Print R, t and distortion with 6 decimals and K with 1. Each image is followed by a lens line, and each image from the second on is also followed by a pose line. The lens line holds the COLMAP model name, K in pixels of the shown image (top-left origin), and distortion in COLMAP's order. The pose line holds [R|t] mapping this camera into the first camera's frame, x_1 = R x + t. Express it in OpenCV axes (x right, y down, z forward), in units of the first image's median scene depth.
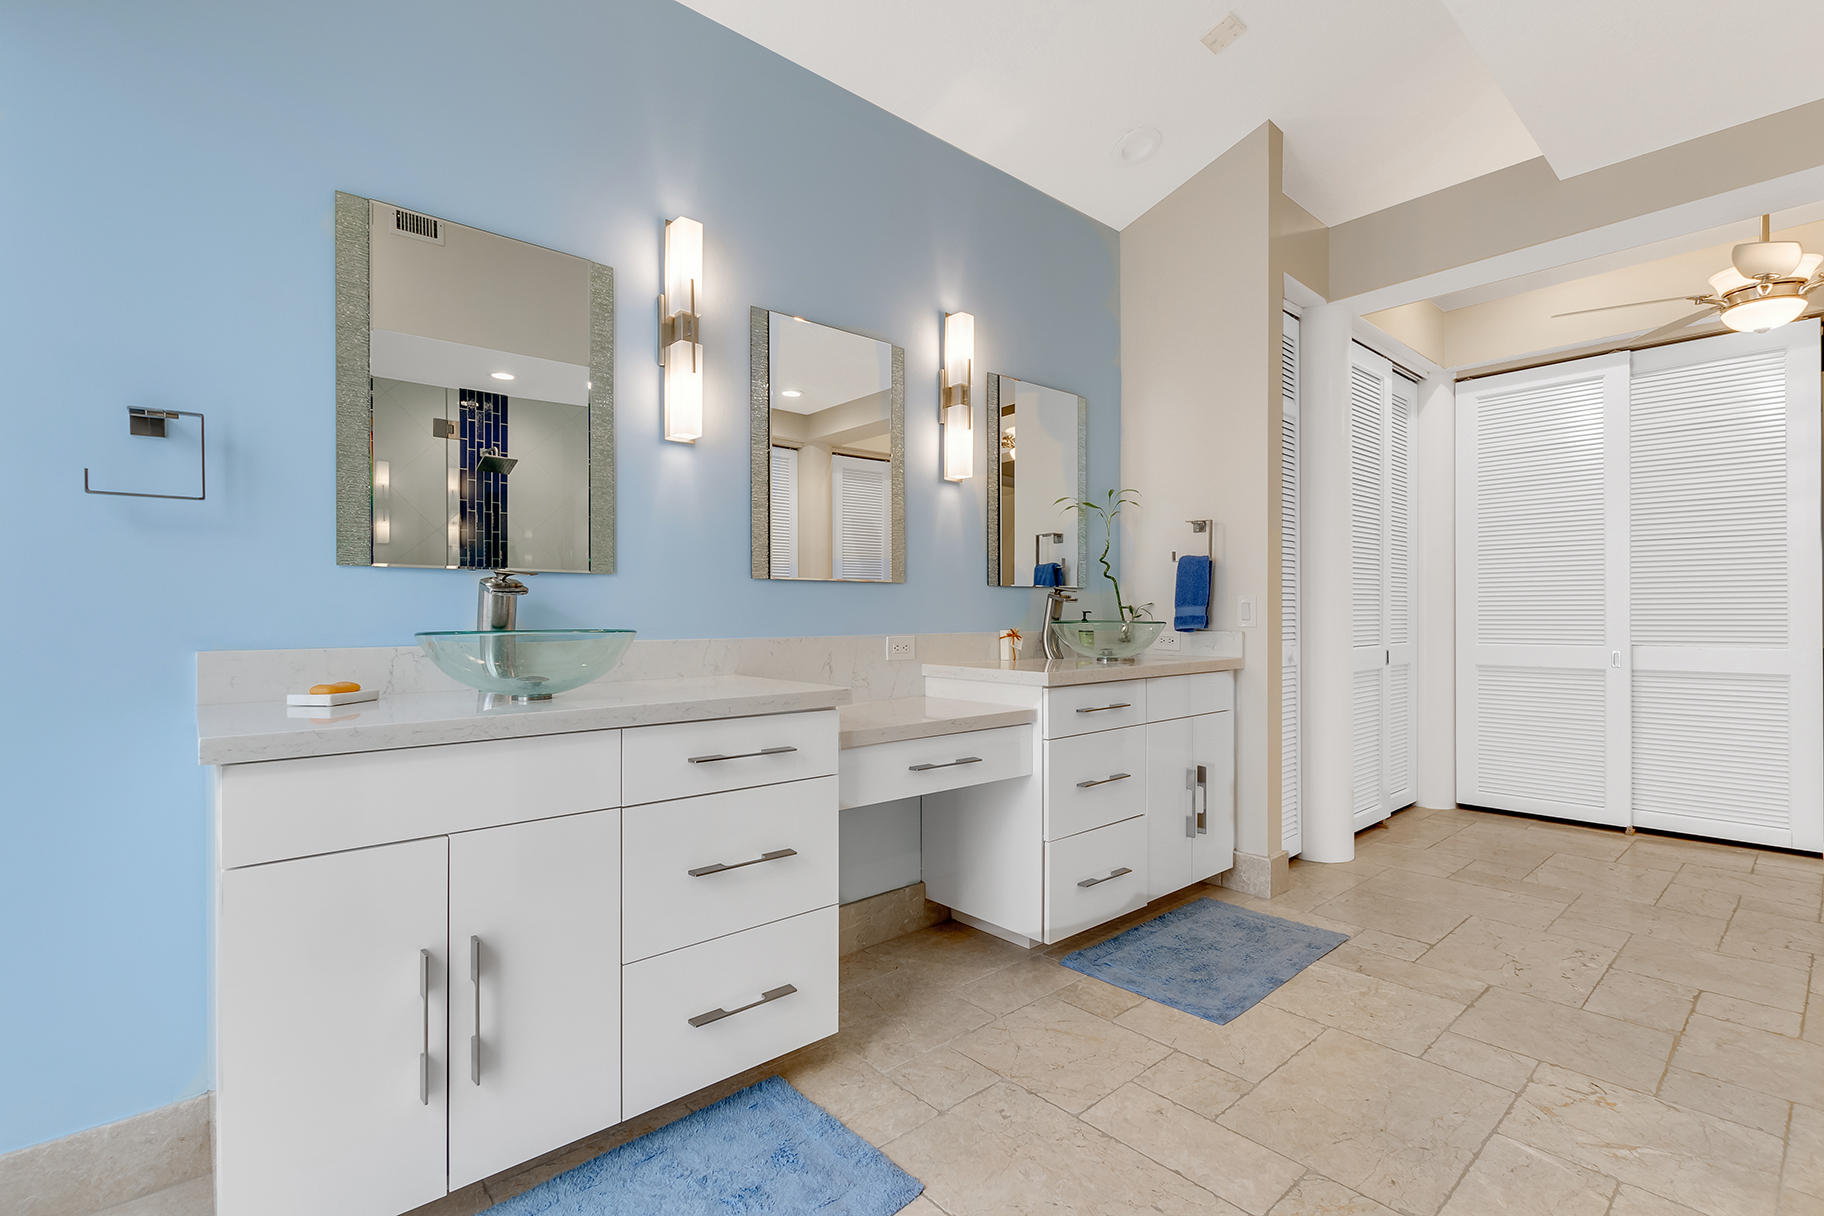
lens RADIAL K [[817.0, 0, 916.4], [0, 817.0, 618.5], [0, 0, 1]] dist [0.004325, -0.002423]
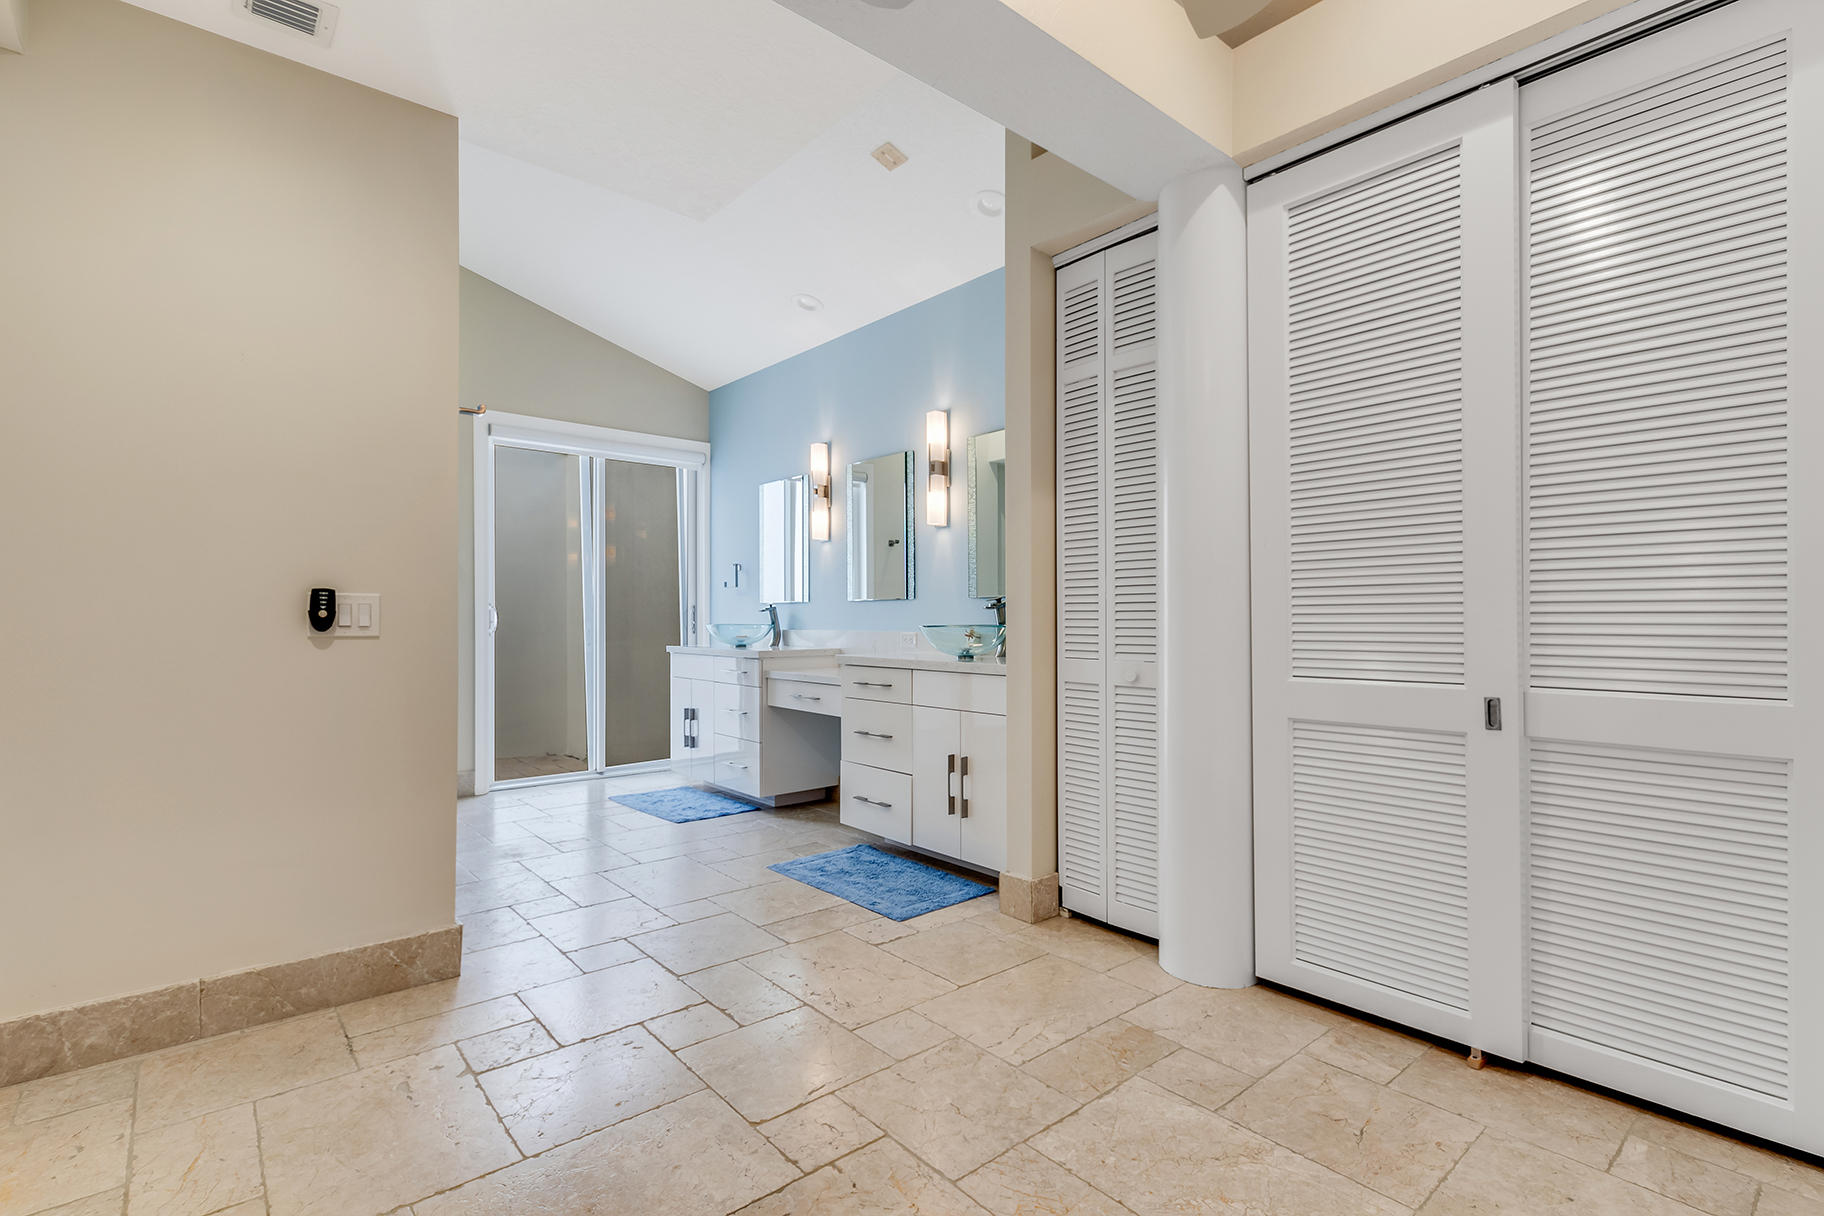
lens RADIAL K [[828.5, 0, 916.0], [0, 828.5, 614.1], [0, 0, 1]] dist [0.004045, -0.001055]
pose [[-0.009863, -0.012175, -0.999877, 1.620929], [0.004346, 0.999916, -0.012218, -0.005995], [0.999942, -0.004466, -0.009810, 1.024837]]
